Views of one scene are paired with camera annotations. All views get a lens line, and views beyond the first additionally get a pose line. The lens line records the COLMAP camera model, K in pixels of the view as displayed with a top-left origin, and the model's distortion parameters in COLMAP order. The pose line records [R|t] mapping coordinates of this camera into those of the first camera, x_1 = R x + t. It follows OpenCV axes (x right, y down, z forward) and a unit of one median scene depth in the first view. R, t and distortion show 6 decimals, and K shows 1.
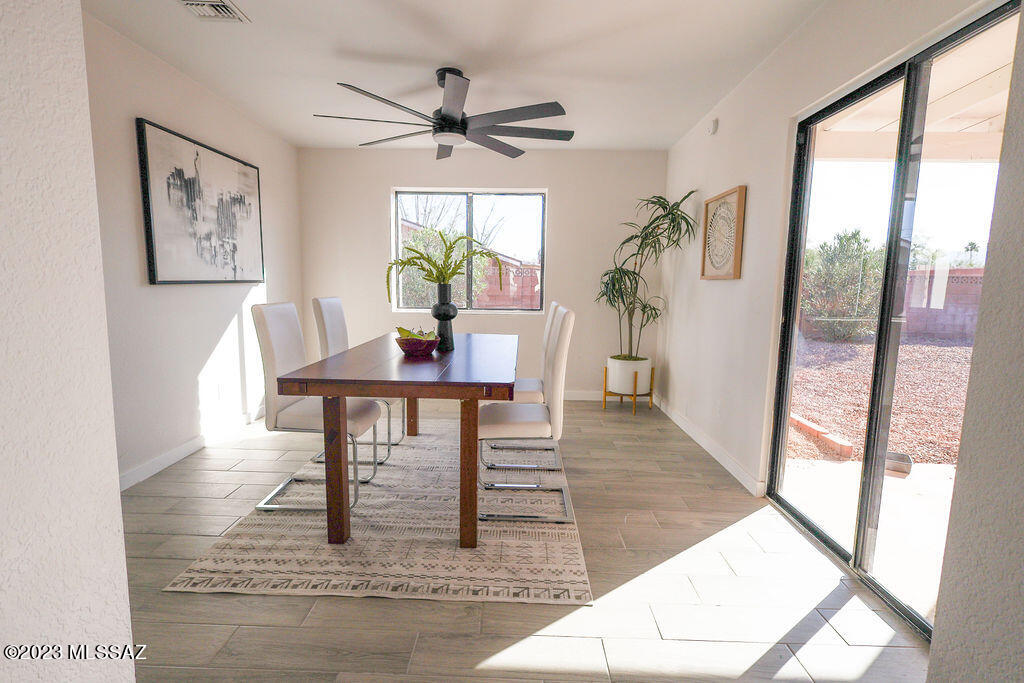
lens RADIAL K [[498.0, 0, 508.7], [0, 498.0, 340.2], [0, 0, 1]] dist [0.003711, 0.000415]
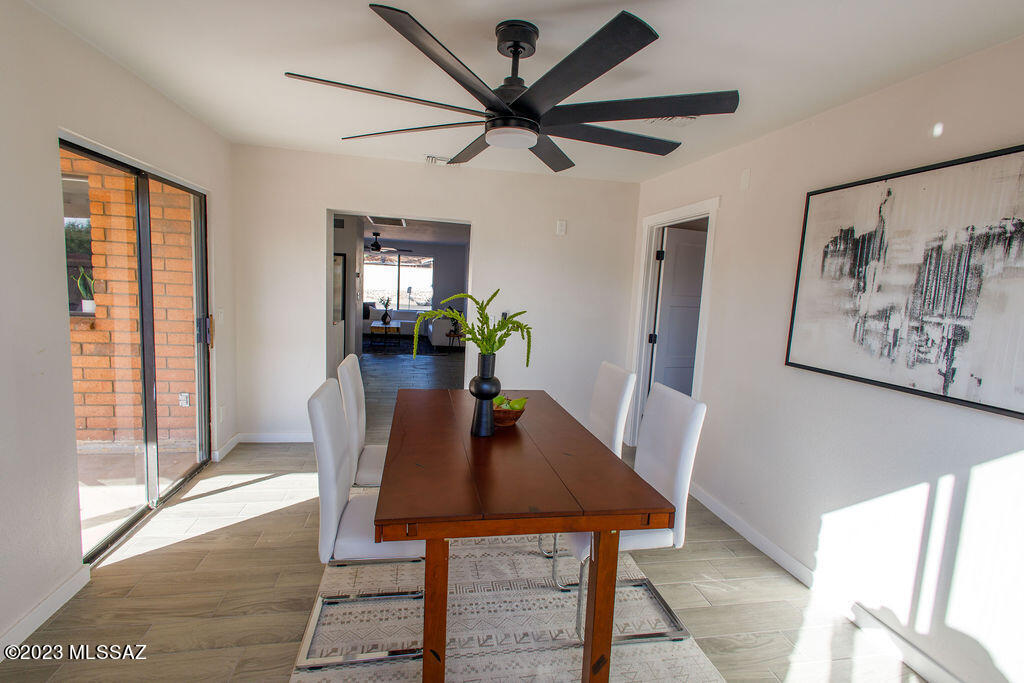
lens RADIAL K [[477.7, 0, 512.5], [0, 477.7, 340.6], [0, 0, 1]] dist [0.003840, -0.000339]
pose [[-0.973672, -0.041960, -0.224060, 0.002747], [-0.094659, 0.968586, 0.229958, -0.287725], [0.207373, 0.245113, -0.947057, 1.586223]]
